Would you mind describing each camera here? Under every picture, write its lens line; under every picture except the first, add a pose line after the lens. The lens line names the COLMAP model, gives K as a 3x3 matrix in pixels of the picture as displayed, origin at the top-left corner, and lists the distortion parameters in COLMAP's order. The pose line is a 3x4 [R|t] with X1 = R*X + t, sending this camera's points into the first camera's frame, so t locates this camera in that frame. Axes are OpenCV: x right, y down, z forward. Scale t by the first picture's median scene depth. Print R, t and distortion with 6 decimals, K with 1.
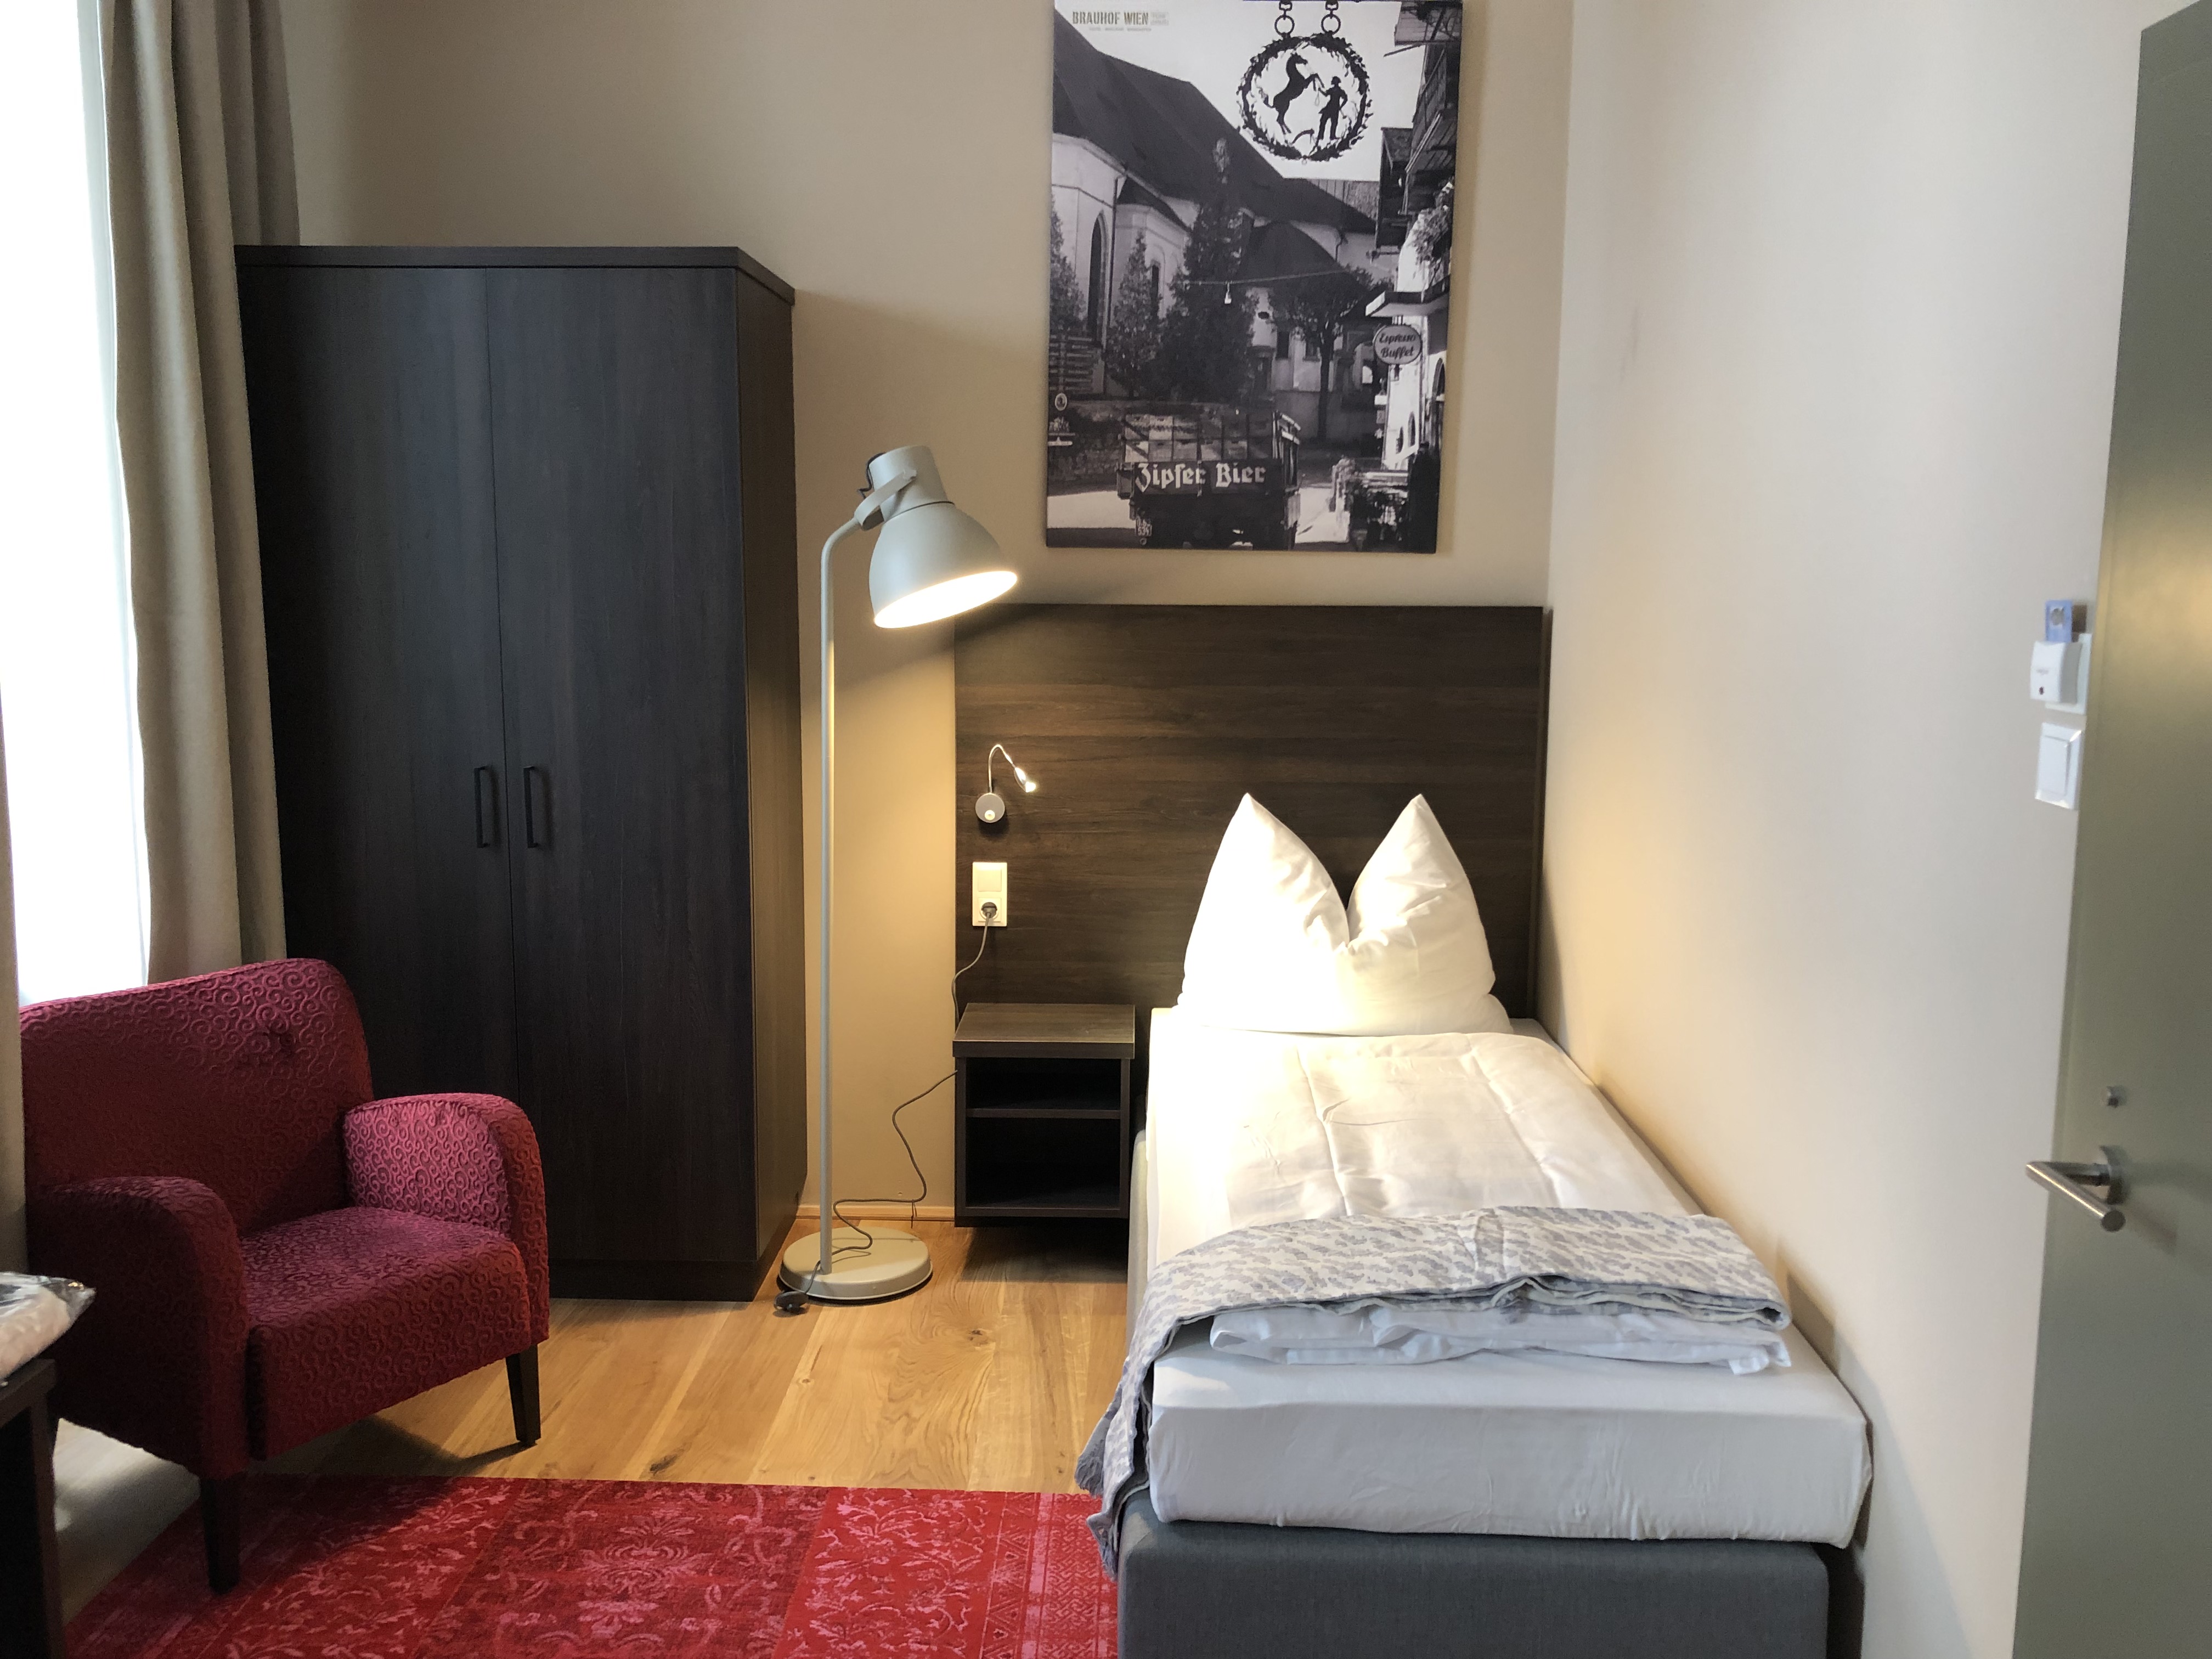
lens RADIAL K [[1818.0, 0, 1106.5], [0, 1818.0, 807.5], [0, 0, 1]] dist [0.023961, -0.024876]
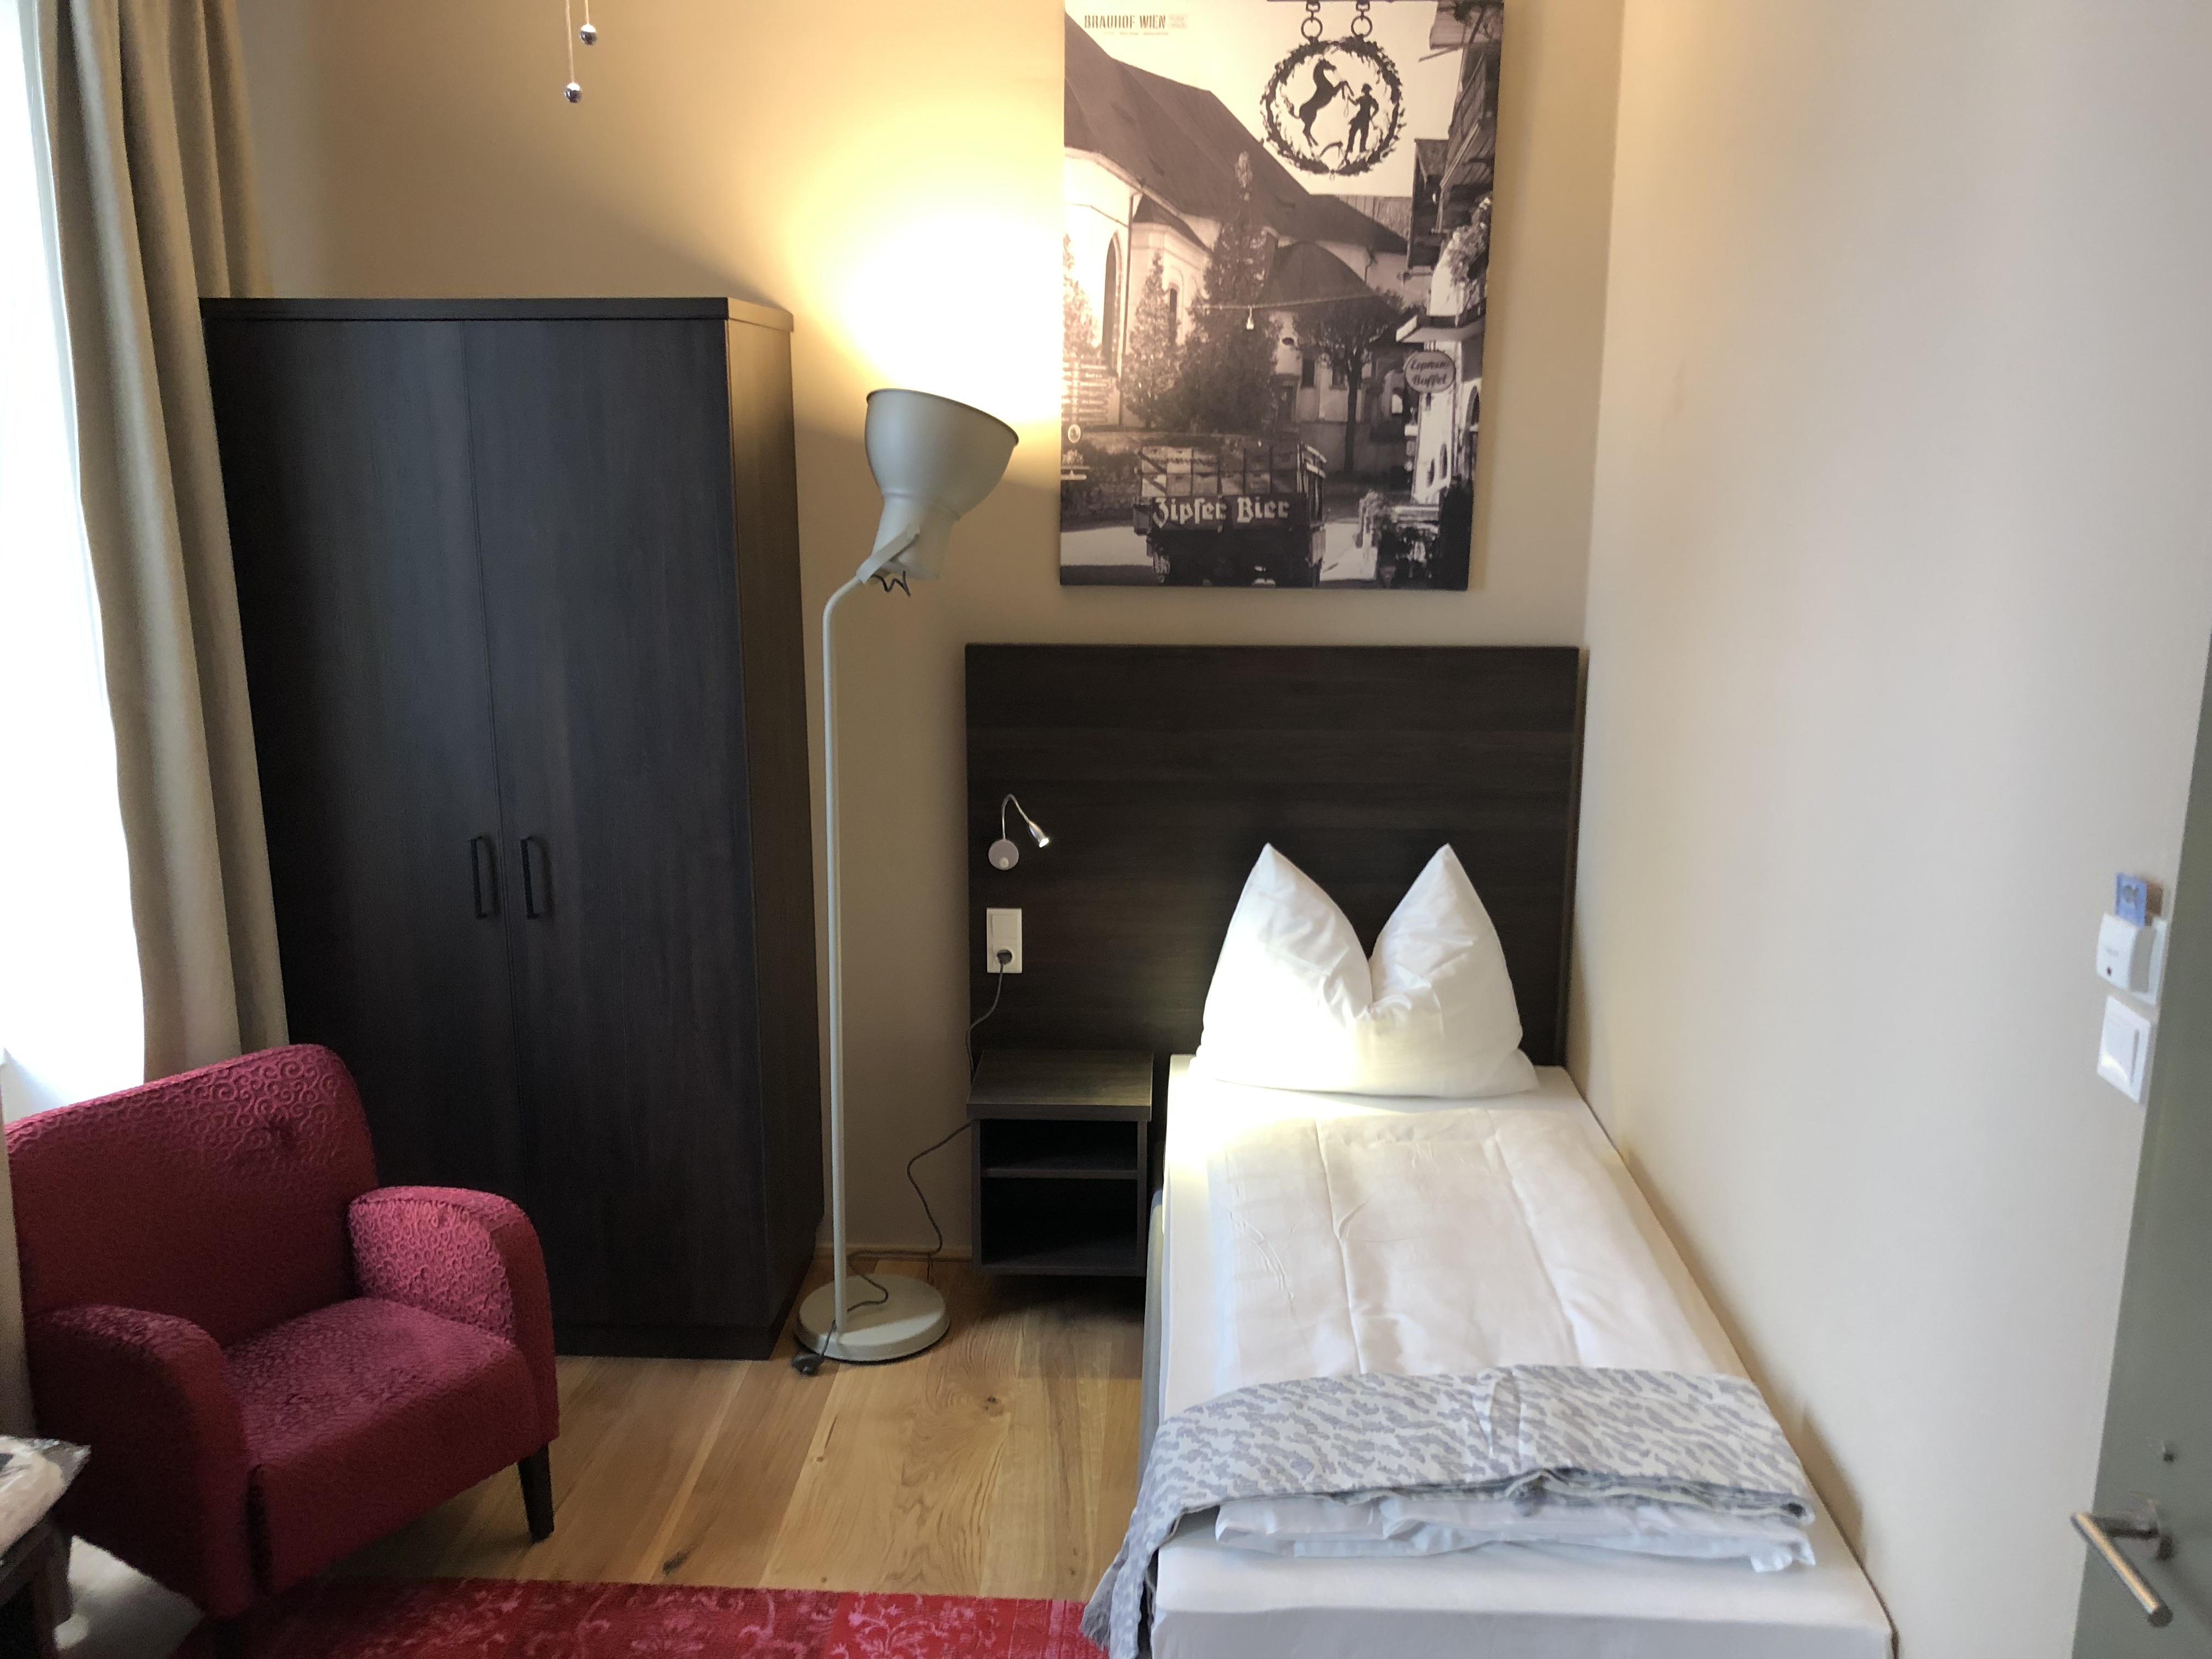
lens RADIAL K [[1818.0, 0, 1108.4], [0, 1818.0, 846.1], [0, 0, 1]] dist [0.023961, -0.024876]
pose [[0.999814, -0.001571, -0.019223, 0.013029], [0.003271, 0.996050, 0.088732, -0.111613], [0.019008, -0.088778, 0.995870, 0.040768]]
